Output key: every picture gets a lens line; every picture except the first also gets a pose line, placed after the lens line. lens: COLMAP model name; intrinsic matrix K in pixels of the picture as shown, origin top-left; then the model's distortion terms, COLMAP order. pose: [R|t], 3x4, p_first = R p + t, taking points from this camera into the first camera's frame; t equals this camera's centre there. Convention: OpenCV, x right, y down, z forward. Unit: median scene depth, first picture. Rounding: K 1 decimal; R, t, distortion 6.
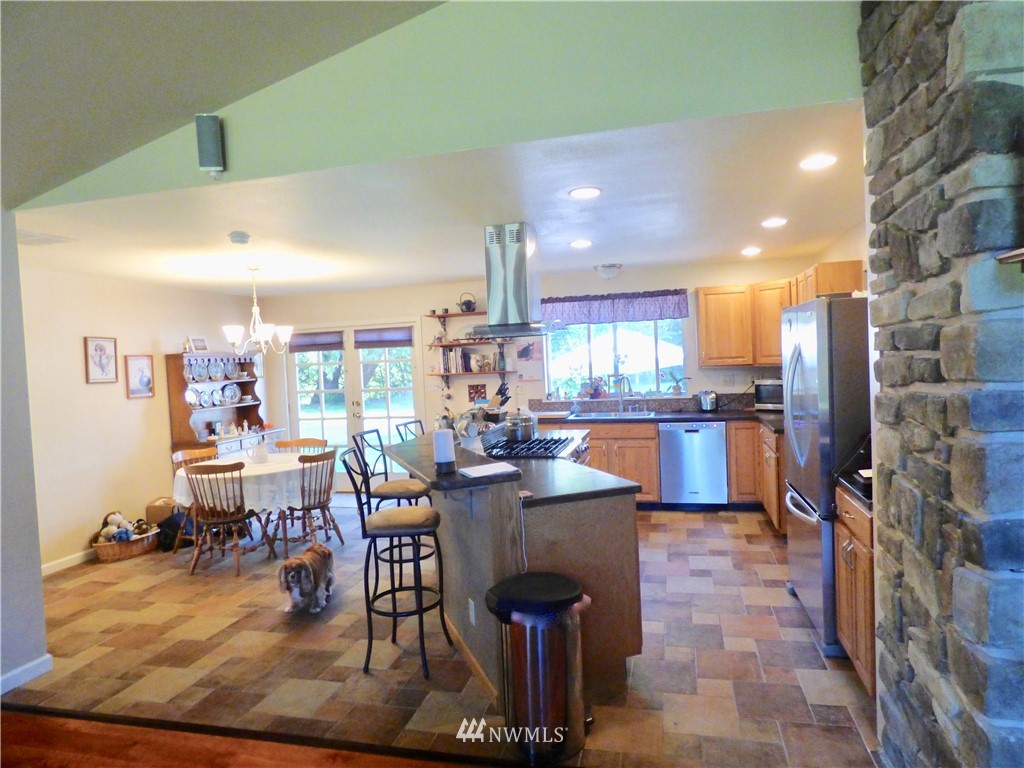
lens RADIAL K [[637.3, 0, 512.0], [0, 637.3, 384.0], [0, 0, 1]] dist [0.037416, -0.026231]
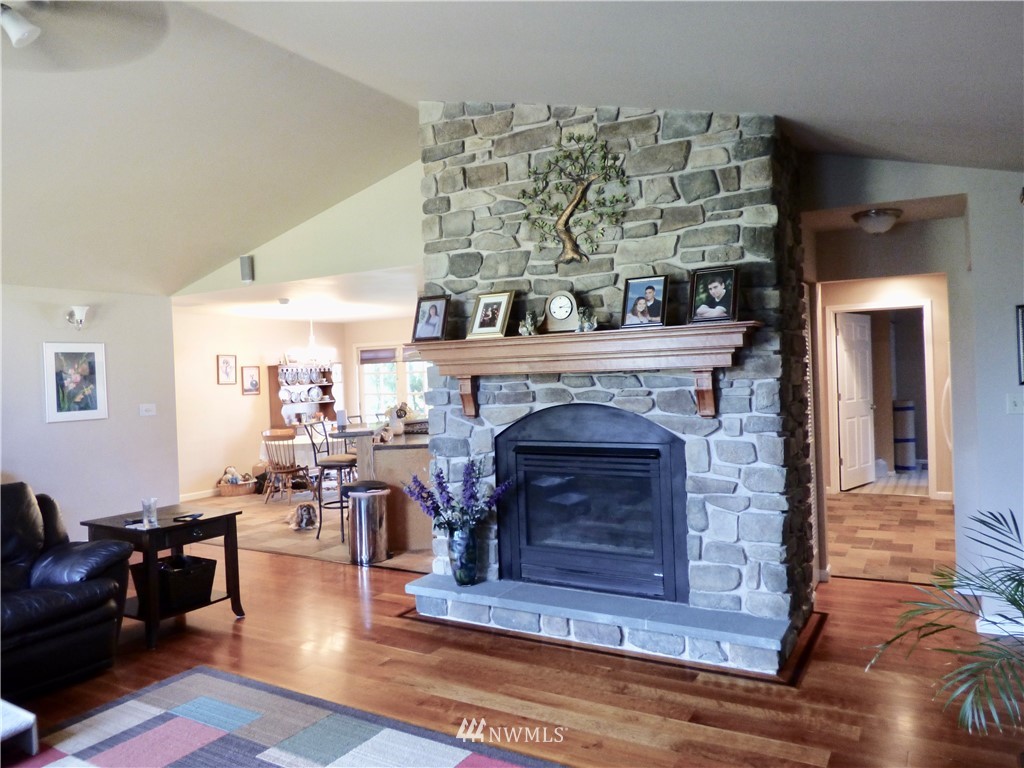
lens RADIAL K [[737.8, 0, 512.0], [0, 737.8, 384.0], [0, 0, 1]] dist [-0.007228, -0.003090]
pose [[0.962259, 0.017164, -0.271592, 0.462846], [-0.021198, 0.999704, -0.011925, 0.004196], [0.271307, 0.017233, 0.962339, -0.480379]]
